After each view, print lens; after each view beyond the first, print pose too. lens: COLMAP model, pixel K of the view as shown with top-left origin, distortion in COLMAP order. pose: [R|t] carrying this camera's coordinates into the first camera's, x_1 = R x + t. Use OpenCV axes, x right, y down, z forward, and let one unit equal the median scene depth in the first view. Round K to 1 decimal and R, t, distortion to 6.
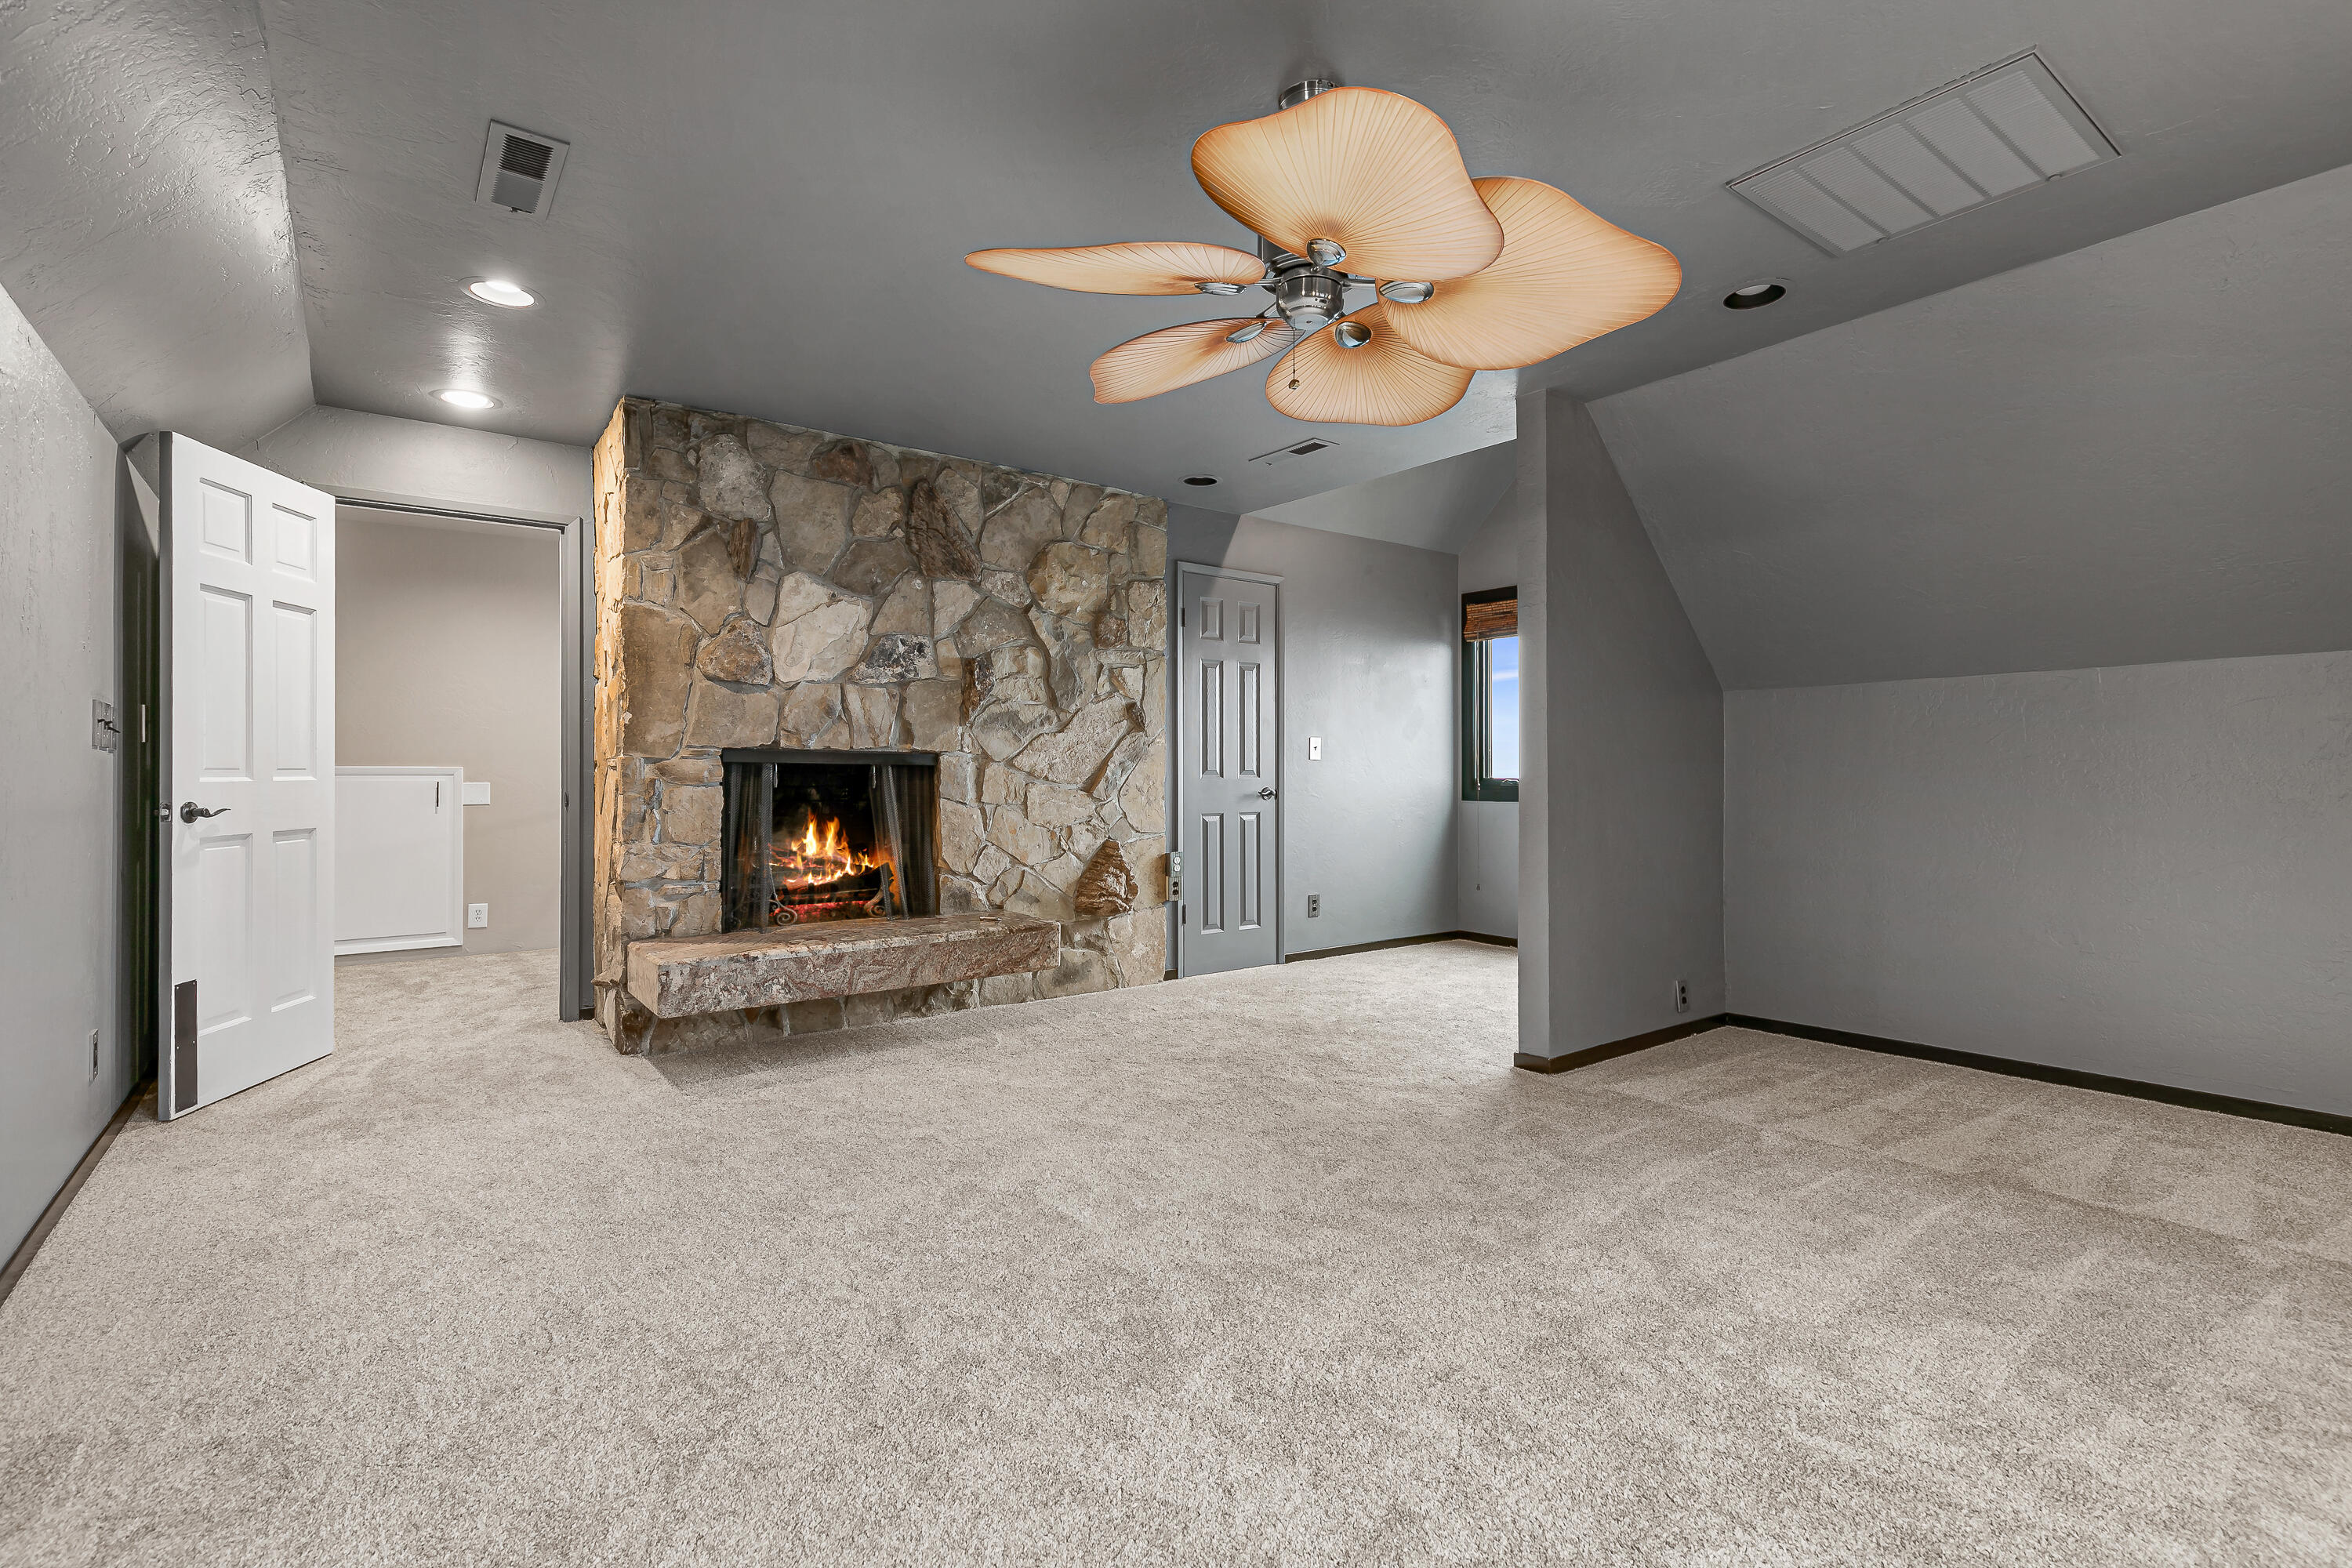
lens RADIAL K [[1080.5, 0, 1180.3], [0, 1080.5, 773.9], [0, 0, 1]] dist [0.000230, -0.000172]
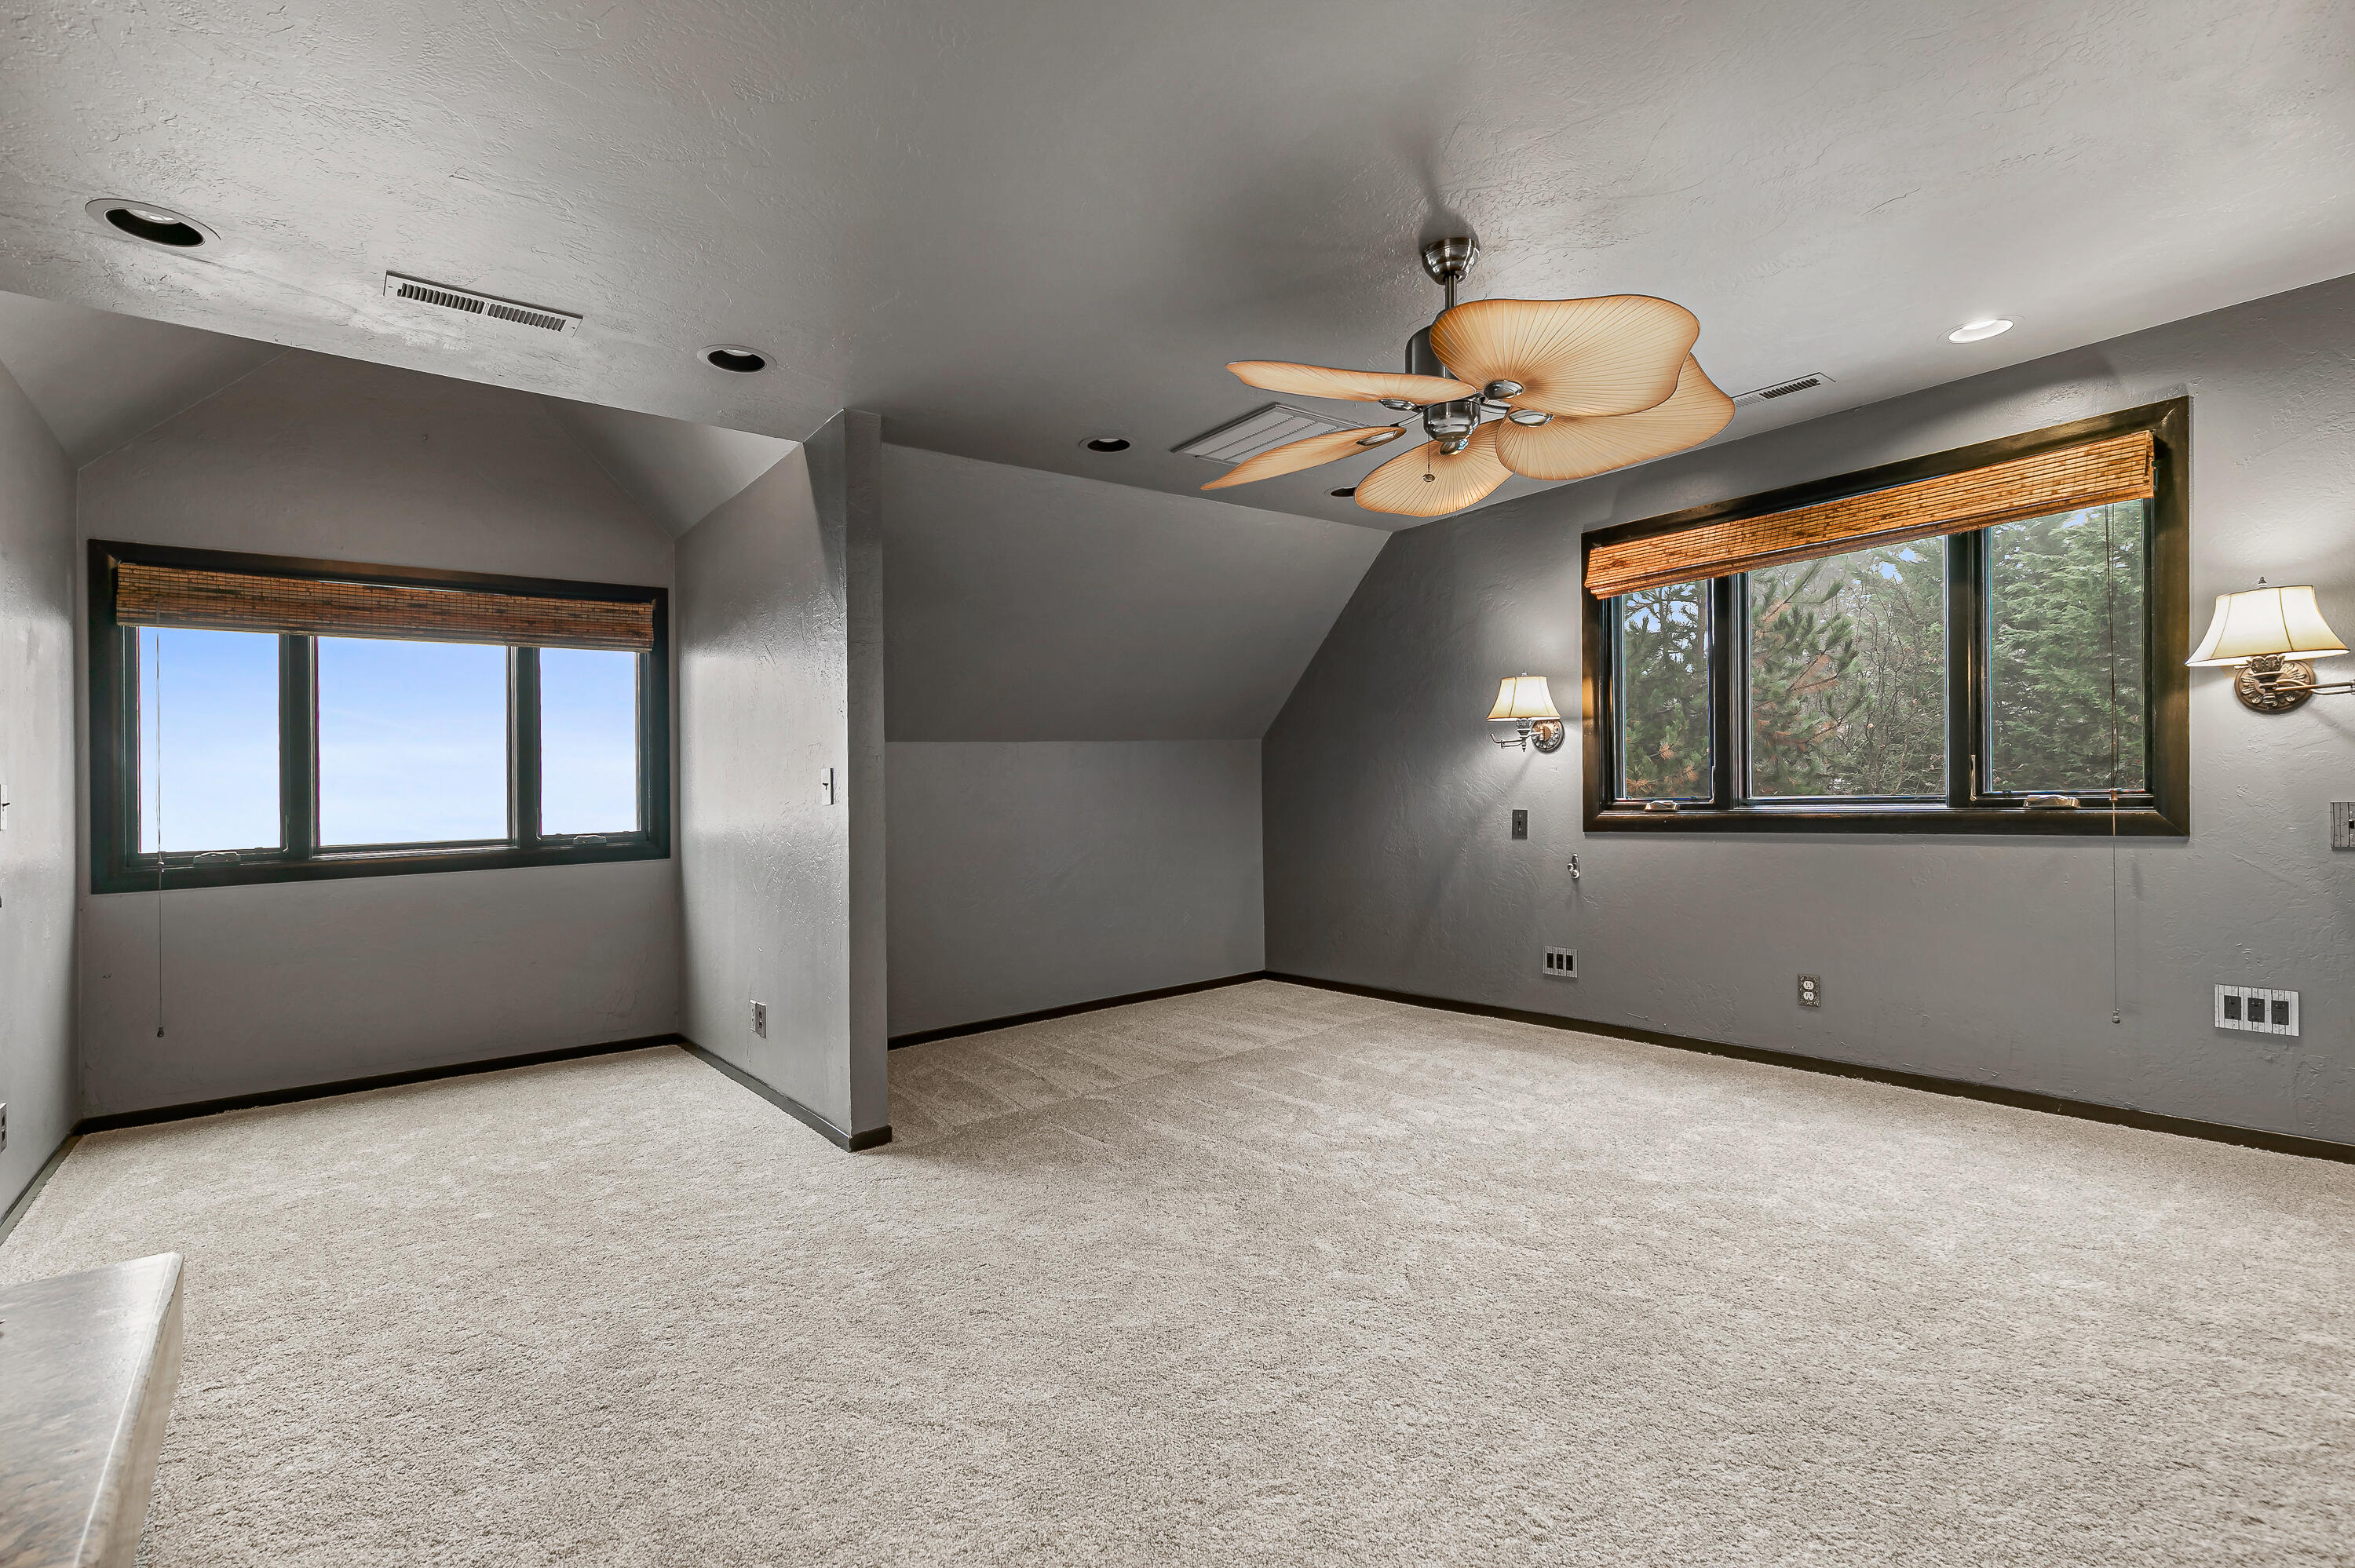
lens RADIAL K [[1071.9, 0, 1184.2], [0, 1071.9, 791.6], [0, 0, 1]] dist [0.011466, -0.000715]
pose [[-0.036192, 0.011624, 0.999277, -0.755734], [0.035331, 0.999322, -0.010345, -0.008009], [-0.998720, 0.034931, -0.036578, 0.971295]]
